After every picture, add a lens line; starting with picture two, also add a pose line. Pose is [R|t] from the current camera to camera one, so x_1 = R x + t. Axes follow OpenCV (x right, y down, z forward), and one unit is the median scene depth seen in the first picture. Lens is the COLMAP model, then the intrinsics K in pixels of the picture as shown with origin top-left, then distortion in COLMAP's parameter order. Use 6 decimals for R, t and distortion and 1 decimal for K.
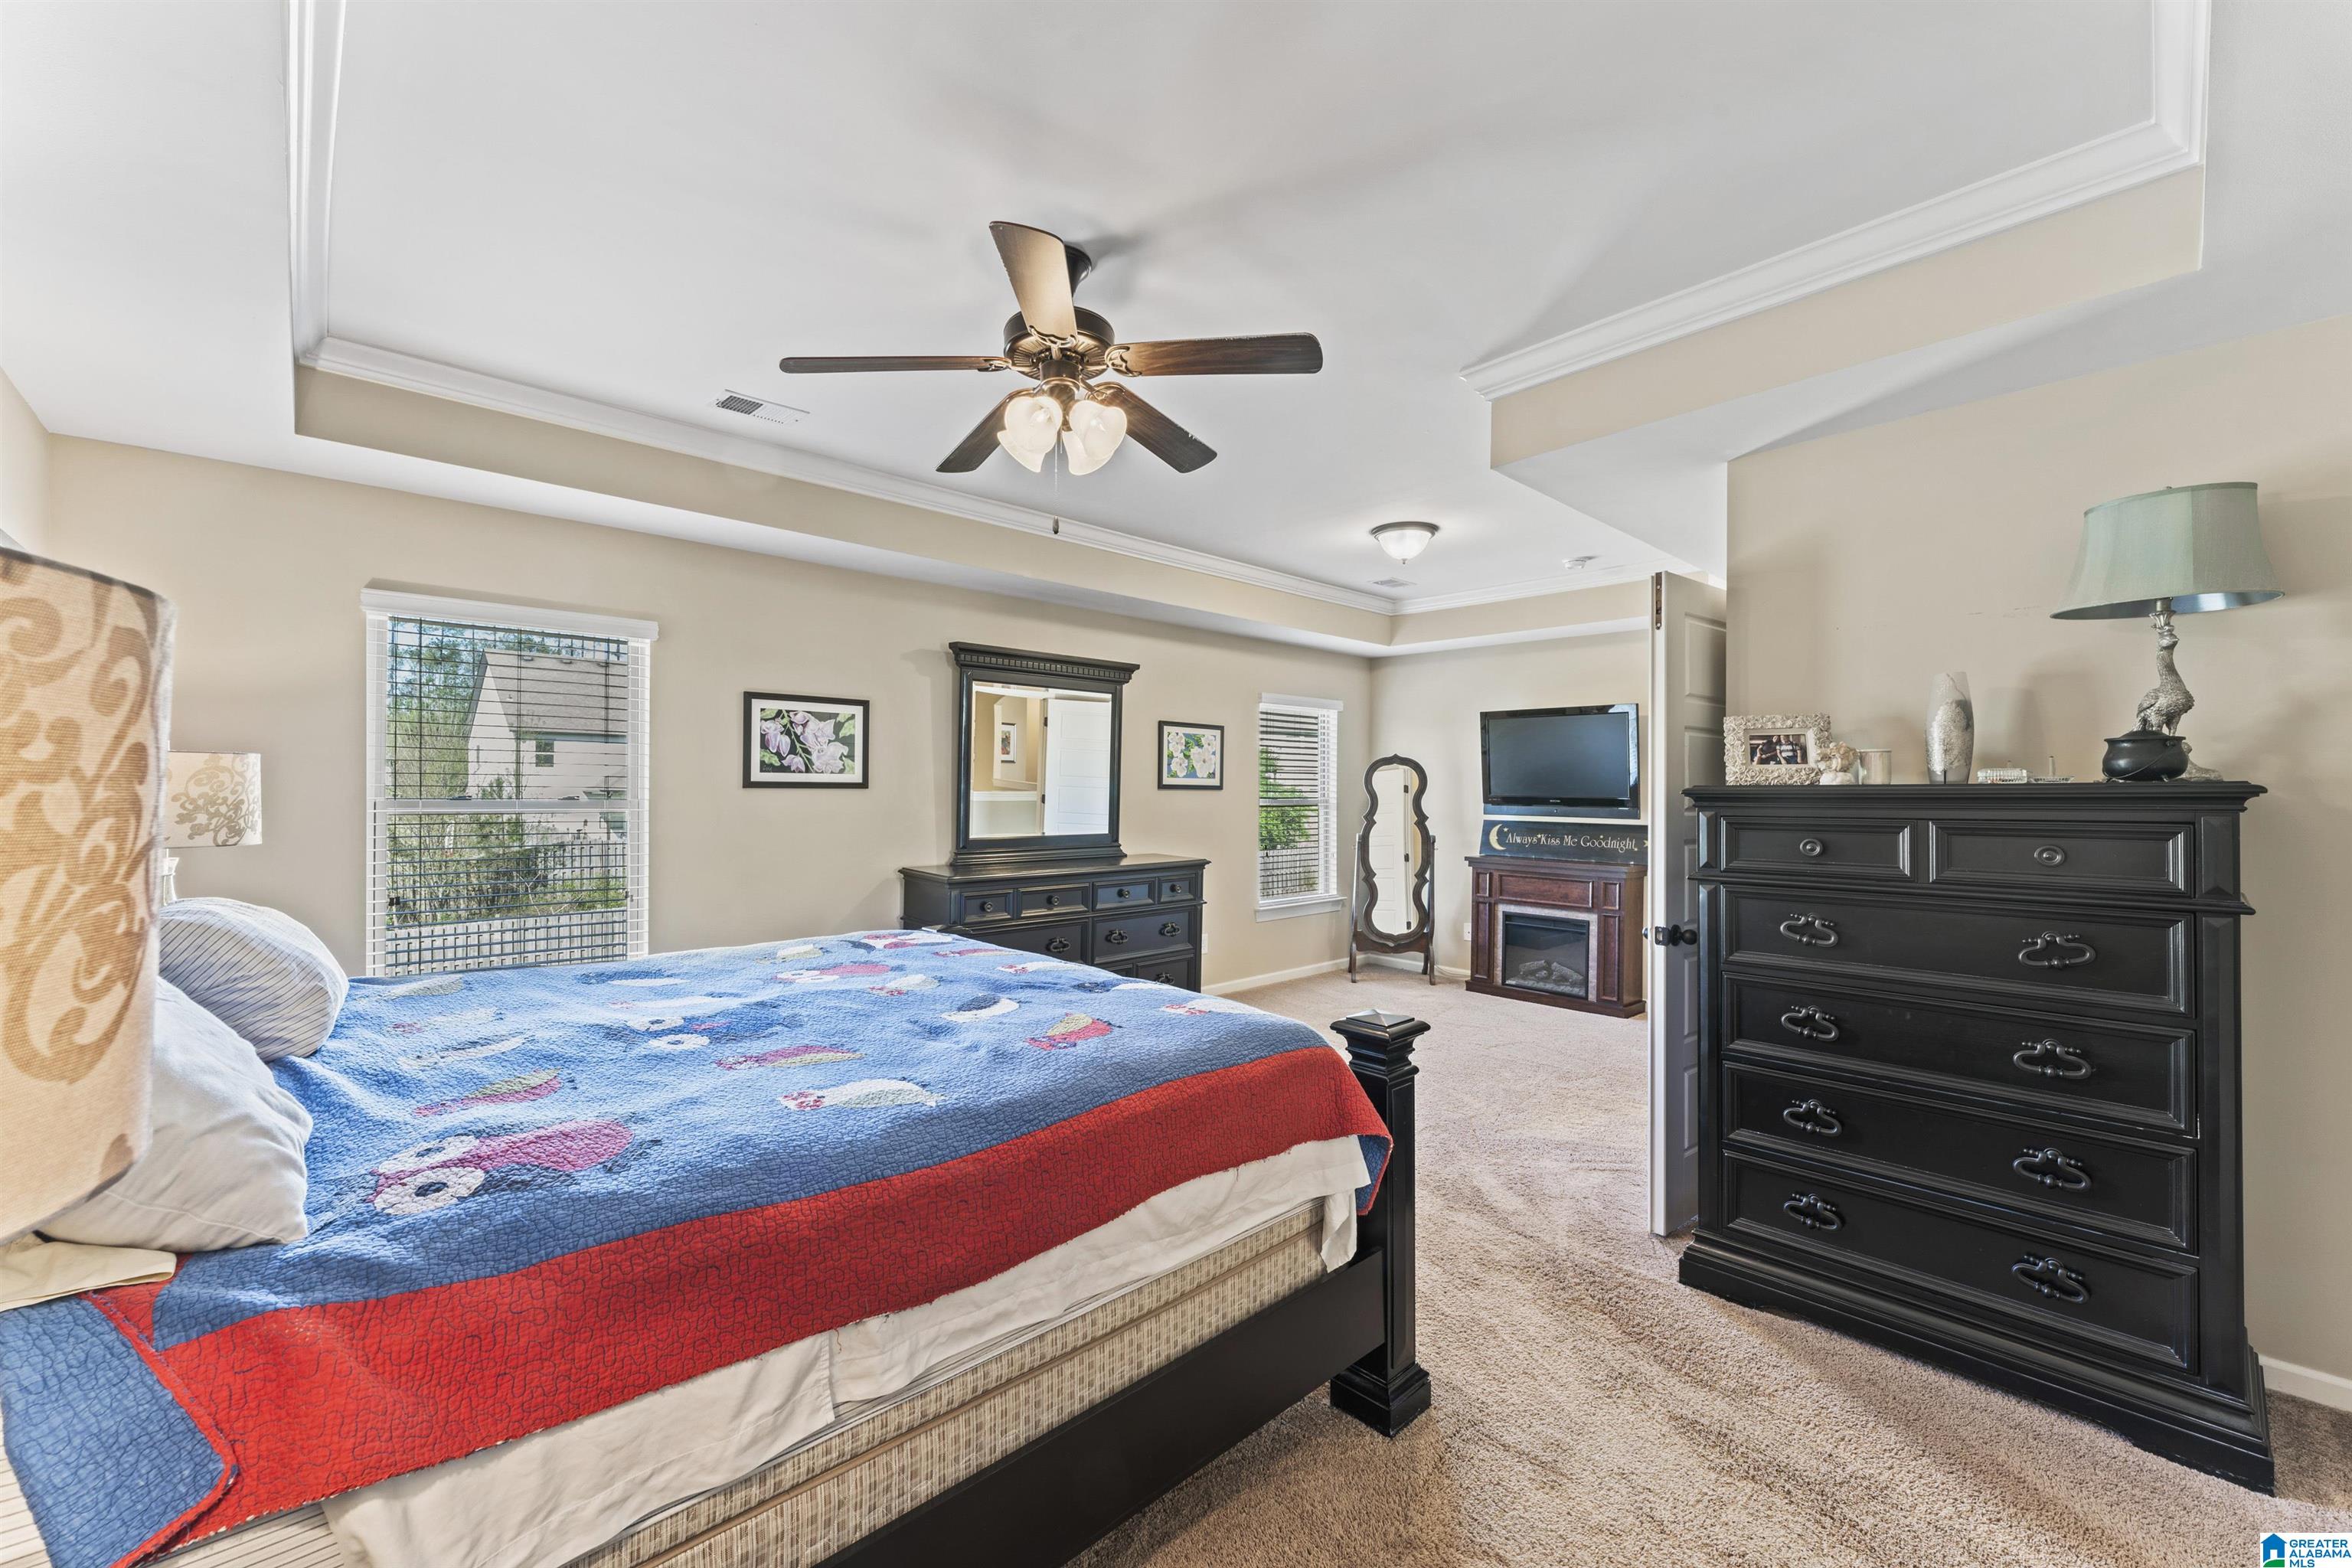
lens RADIAL K [[941.0, 0, 1182.1], [0, 941.0, 781.8], [0, 0, 1]] dist [-0.000523, 0.000075]
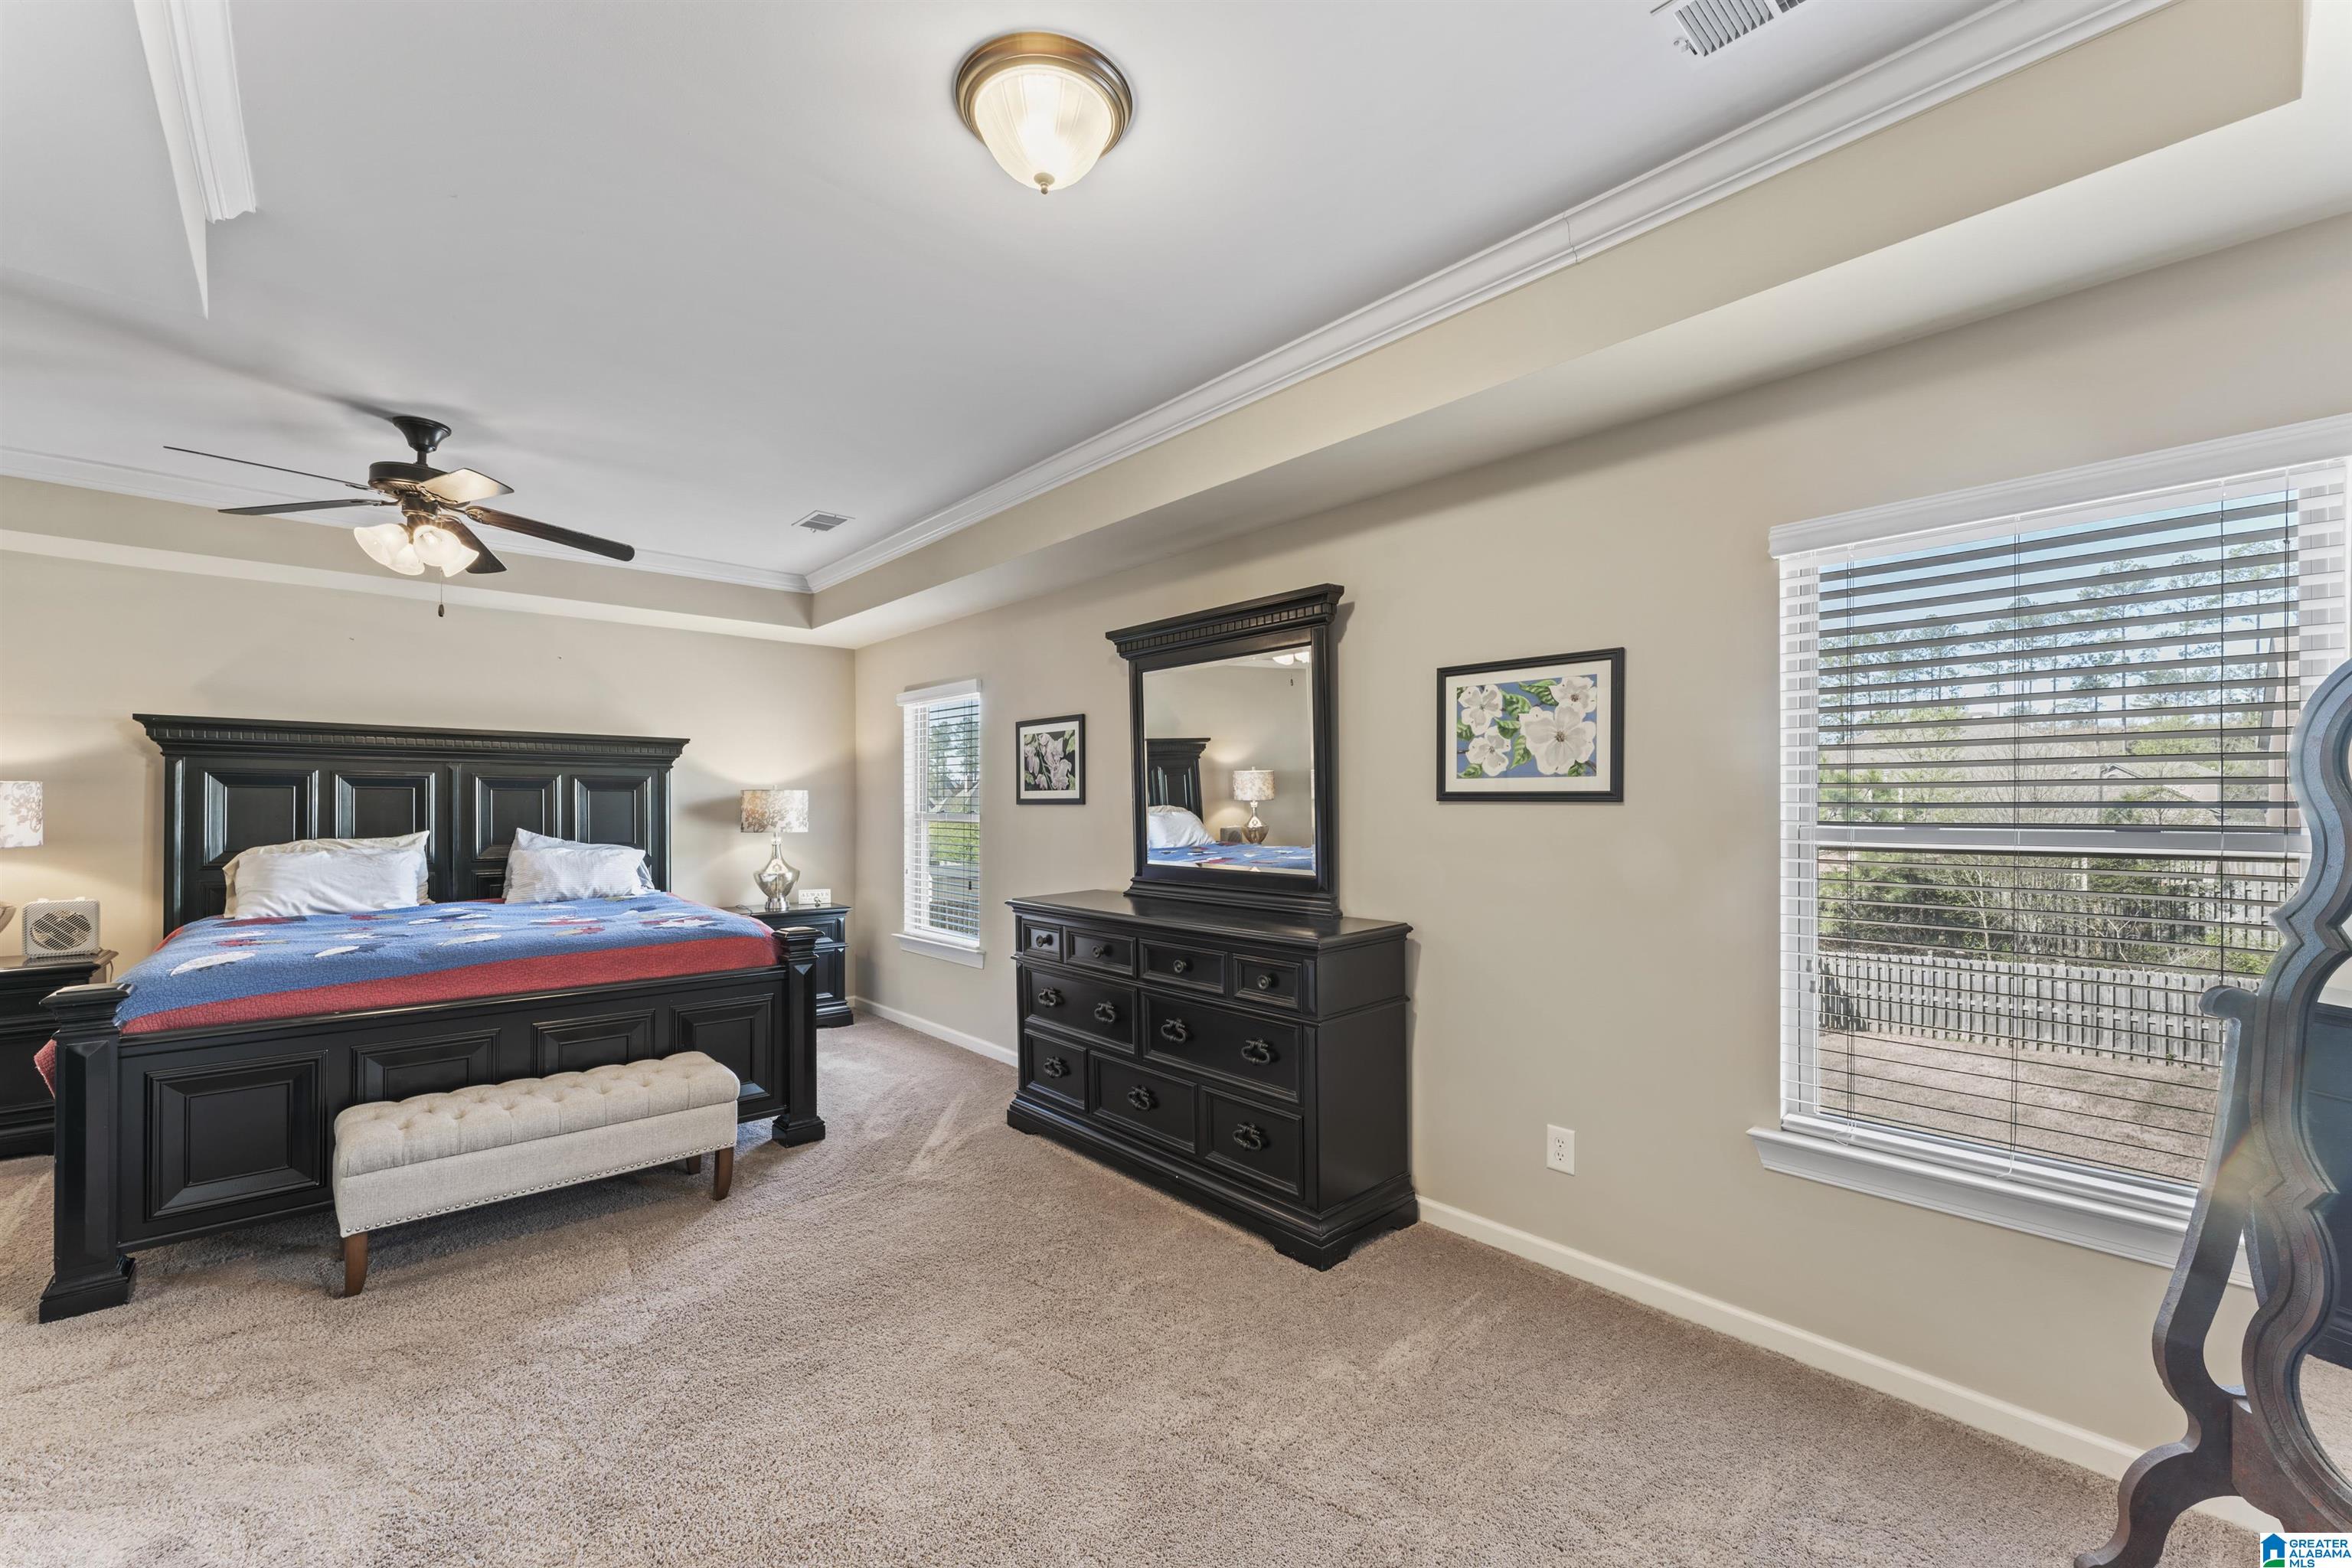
lens RADIAL K [[941.0, 0, 1110.5], [0, 941.0, 805.6], [0, 0, 1]] dist [-0.000523, 0.000075]
pose [[-0.026179, -0.005323, -0.999643, 0.492600], [0.011776, 0.999915, -0.005633, 0.010848], [0.999588, -0.011919, -0.026114, 0.823724]]
